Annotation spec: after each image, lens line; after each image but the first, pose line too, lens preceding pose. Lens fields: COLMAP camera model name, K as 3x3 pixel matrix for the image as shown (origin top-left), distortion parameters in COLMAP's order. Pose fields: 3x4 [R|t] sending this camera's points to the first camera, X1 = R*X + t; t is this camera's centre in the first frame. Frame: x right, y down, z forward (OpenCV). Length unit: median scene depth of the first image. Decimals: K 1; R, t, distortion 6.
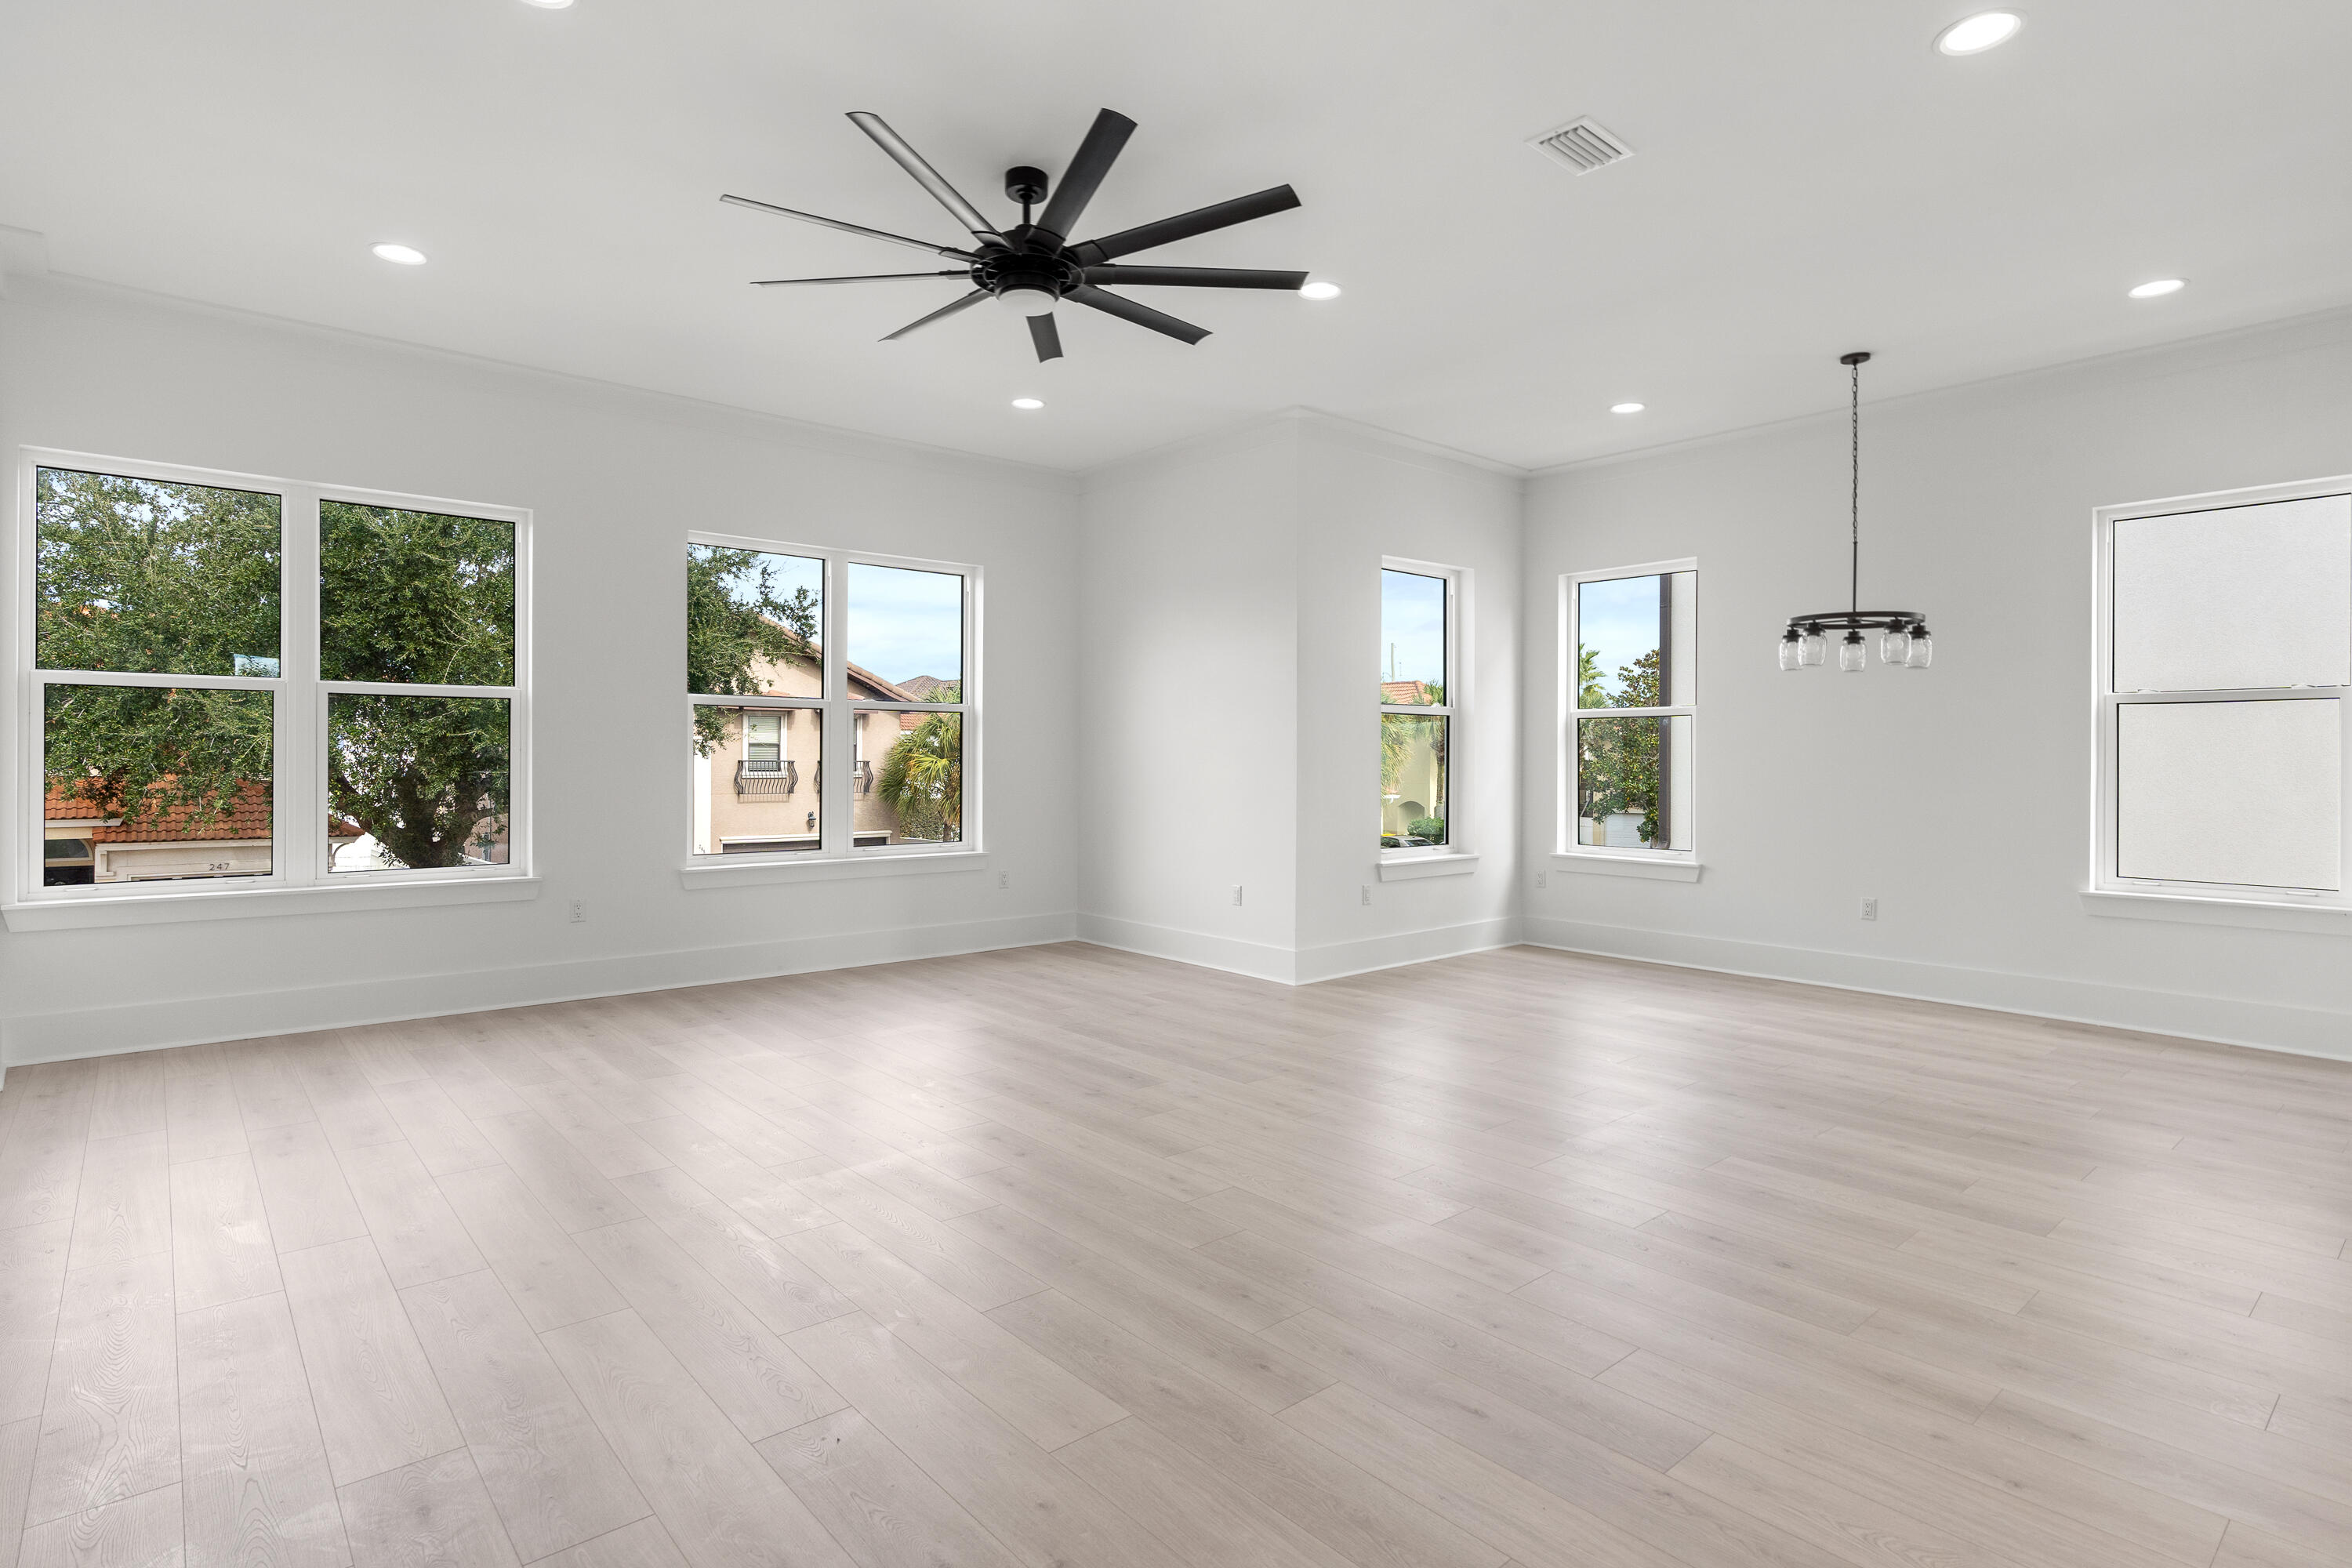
lens RADIAL K [[1196.0, 0, 1177.5], [0, 1196.0, 752.5], [0, 0, 1]] dist [-0.006771, -0.001695]
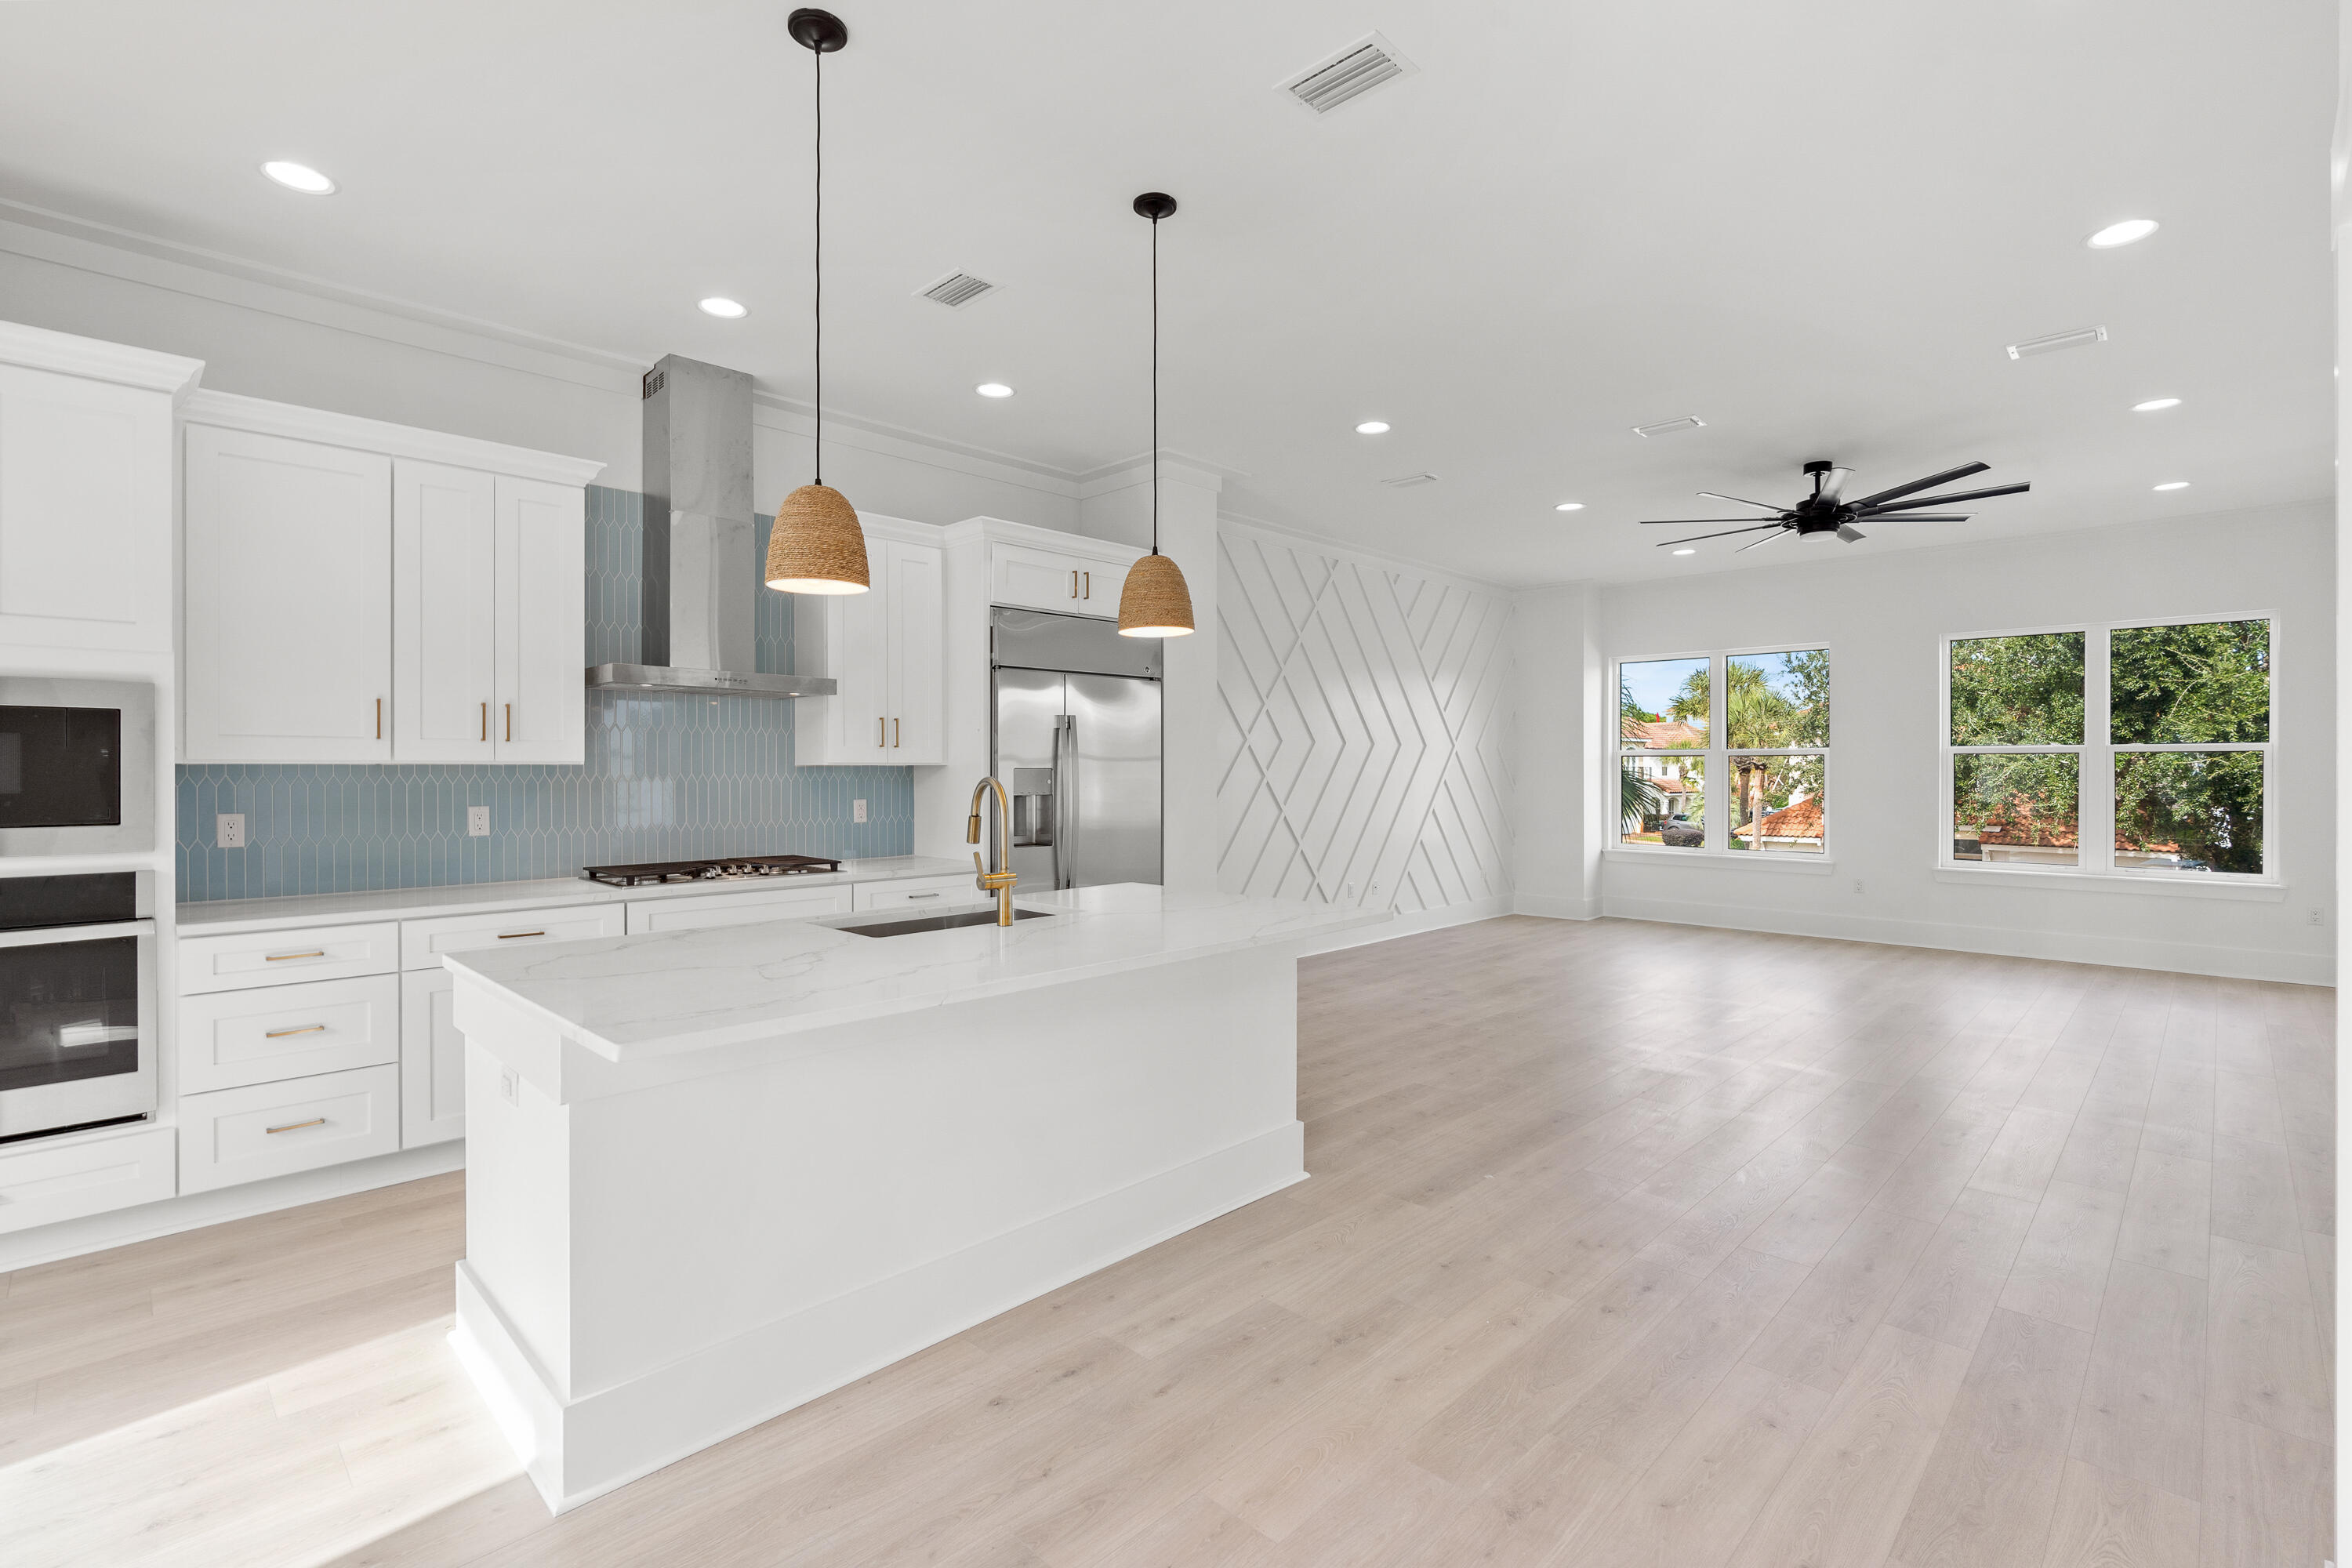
lens RADIAL K [[1083.5, 0, 1170.6], [0, 1083.5, 774.2], [0, 0, 1]] dist [-0.002292, -0.001077]
pose [[0.081875, -0.000374, -0.996643, 0.694287], [0.003326, 0.999994, -0.000102, -0.016436], [0.996637, -0.003307, 0.081876, -0.034830]]
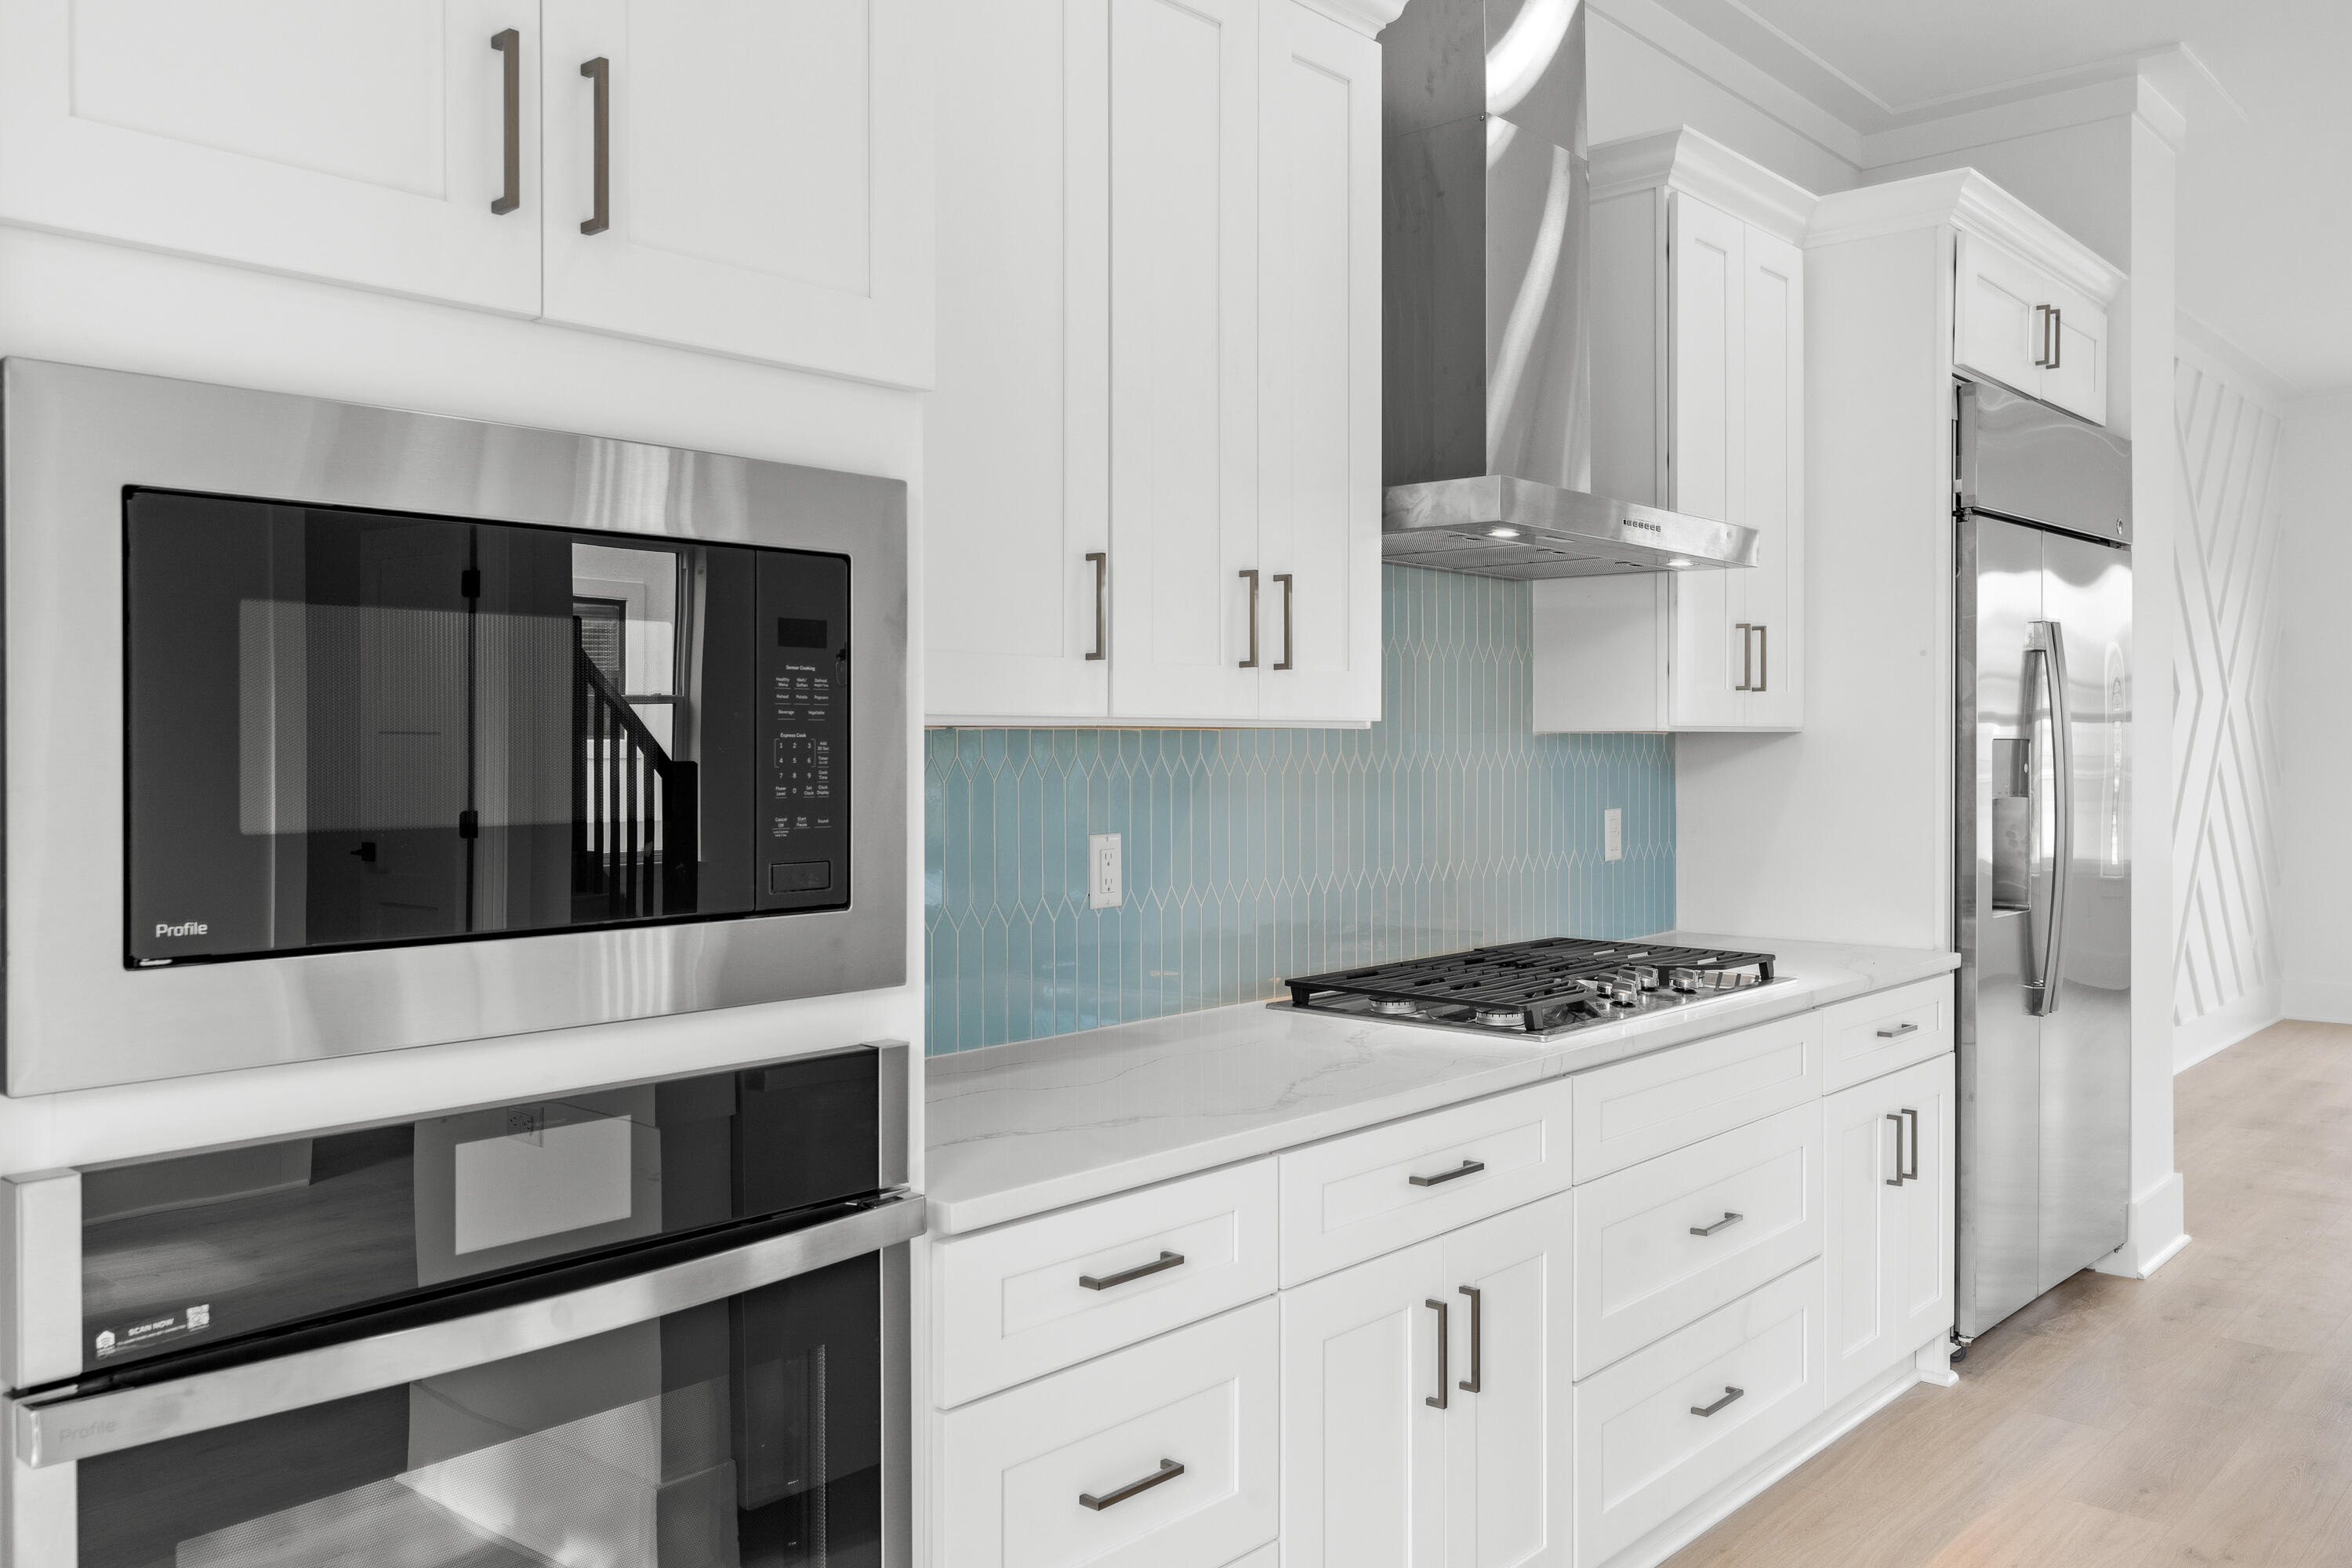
lens RADIAL K [[1879.7, 0, 1184.0], [0, 1879.7, 772.6], [0, 0, 1]] dist [0.003897, -0.009407]
pose [[0.131366, 0.016223, -0.991201, 0.497382], [-0.001803, 0.999868, 0.016126, -0.019399], [0.991332, -0.000331, 0.131378, -0.372404]]
